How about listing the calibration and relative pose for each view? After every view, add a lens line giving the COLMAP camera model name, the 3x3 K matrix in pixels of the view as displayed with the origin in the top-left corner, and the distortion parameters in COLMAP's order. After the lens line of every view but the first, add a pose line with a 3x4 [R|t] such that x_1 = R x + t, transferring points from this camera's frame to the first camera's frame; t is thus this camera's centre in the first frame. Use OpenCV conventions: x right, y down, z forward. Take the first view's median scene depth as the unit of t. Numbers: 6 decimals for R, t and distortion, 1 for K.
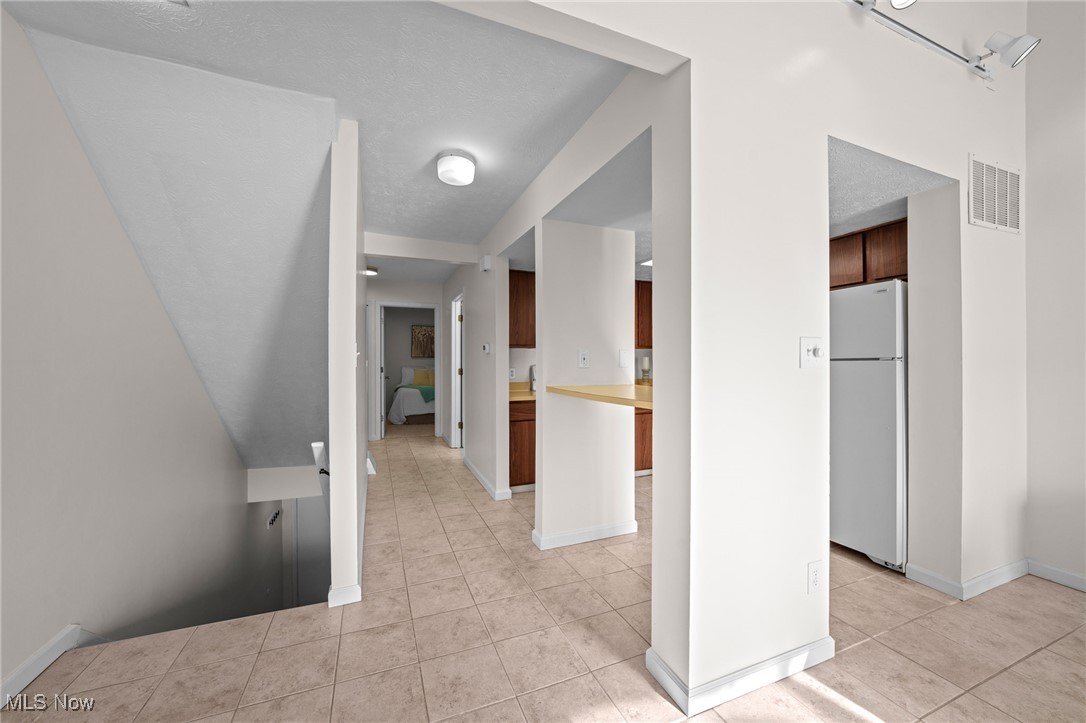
lens RADIAL K [[409.3, 0, 537.5], [0, 409.3, 358.4], [0, 0, 1]] dist [-0.037797, 0.004256]
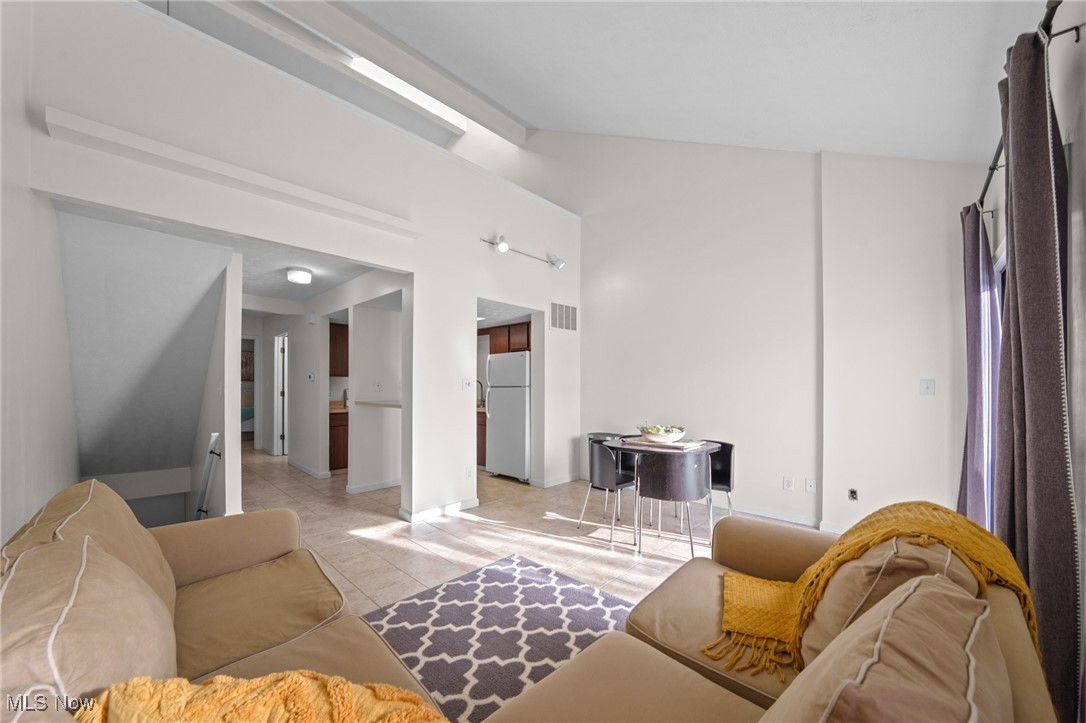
lens RADIAL K [[401.1, 0, 526.8], [0, 401.1, 383.7], [0, 0, 1]] dist [-0.011120, -0.000068]
pose [[0.915227, 0.005253, 0.402905, 0.002515], [-0.007707, 0.999960, 0.004470, -0.014388], [-0.402865, -0.007196, 0.915231, -0.625465]]
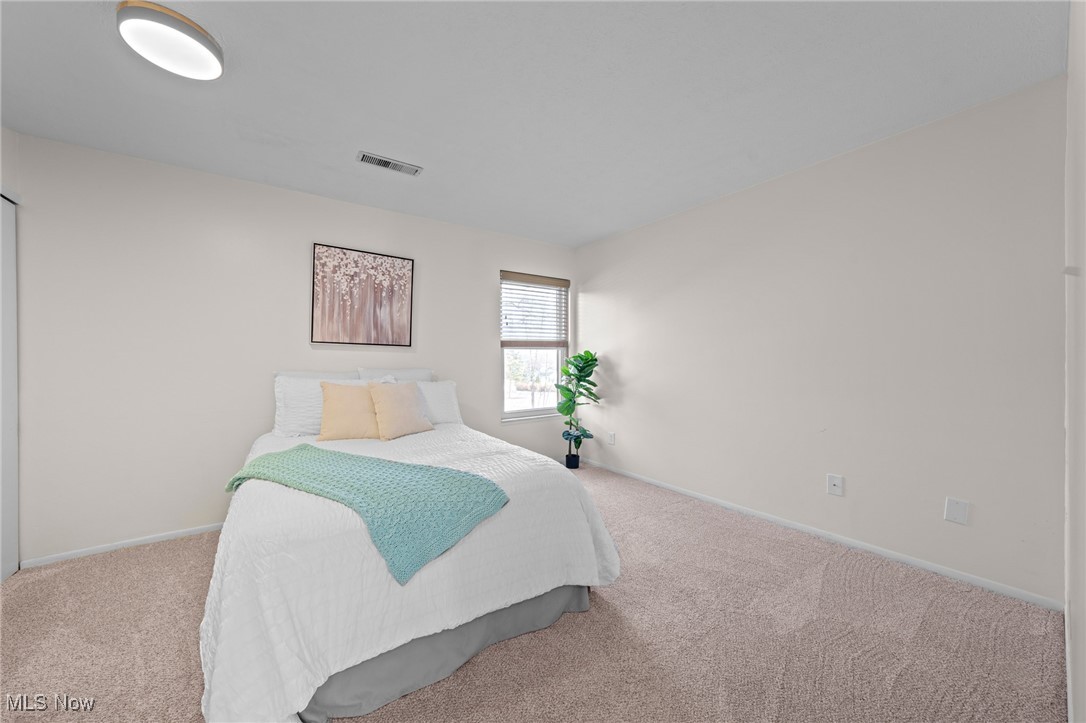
lens RADIAL K [[406.6, 0, 545.2], [0, 406.6, 360.8], [0, 0, 1]] dist [-0.000195, -0.000037]
pose [[0.976131, -0.001103, 0.217178, -0.519077], [-0.002608, 0.999856, 0.016797, 0.012719], [-0.217165, -0.016962, 0.975987, 1.685632]]
